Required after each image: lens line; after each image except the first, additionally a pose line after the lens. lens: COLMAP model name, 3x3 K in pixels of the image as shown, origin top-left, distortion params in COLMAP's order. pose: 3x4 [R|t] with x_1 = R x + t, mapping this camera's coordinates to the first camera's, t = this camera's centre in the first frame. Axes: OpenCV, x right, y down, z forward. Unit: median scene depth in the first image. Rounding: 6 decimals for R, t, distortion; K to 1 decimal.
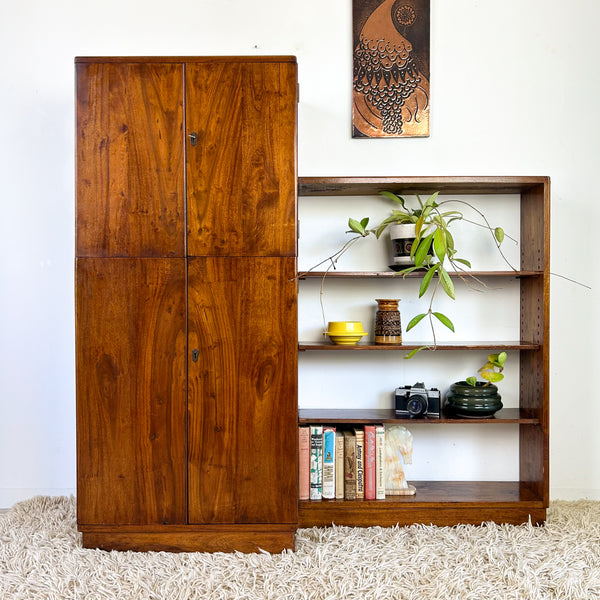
lens RADIAL K [[590.9, 0, 300.9], [0, 590.9, 303.1], [0, 0, 1]] dist [0.113438, -0.200274]
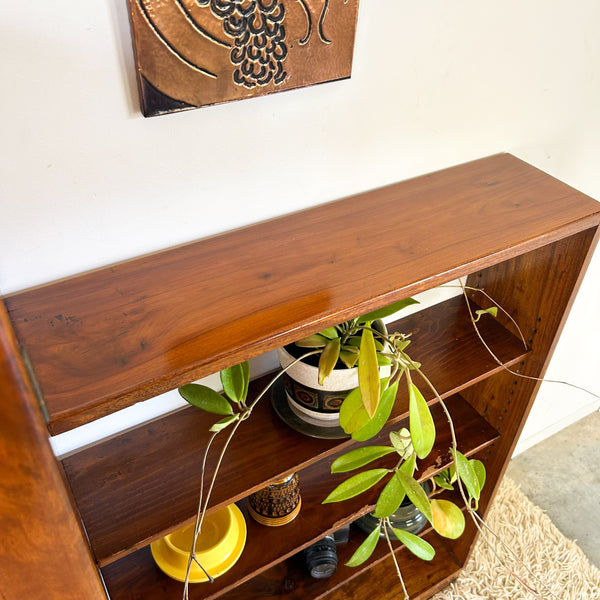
lens RADIAL K [[599.8, 0, 297.9], [0, 599.8, 296.1], [0, 0, 1]] dist [0.061579, -0.092294]
pose [[0.861236, -0.302201, 0.408591, -0.000212], [-0.019958, 0.783257, 0.621378, -0.485702], [-0.507813, -0.543307, 0.668538, 0.852885]]
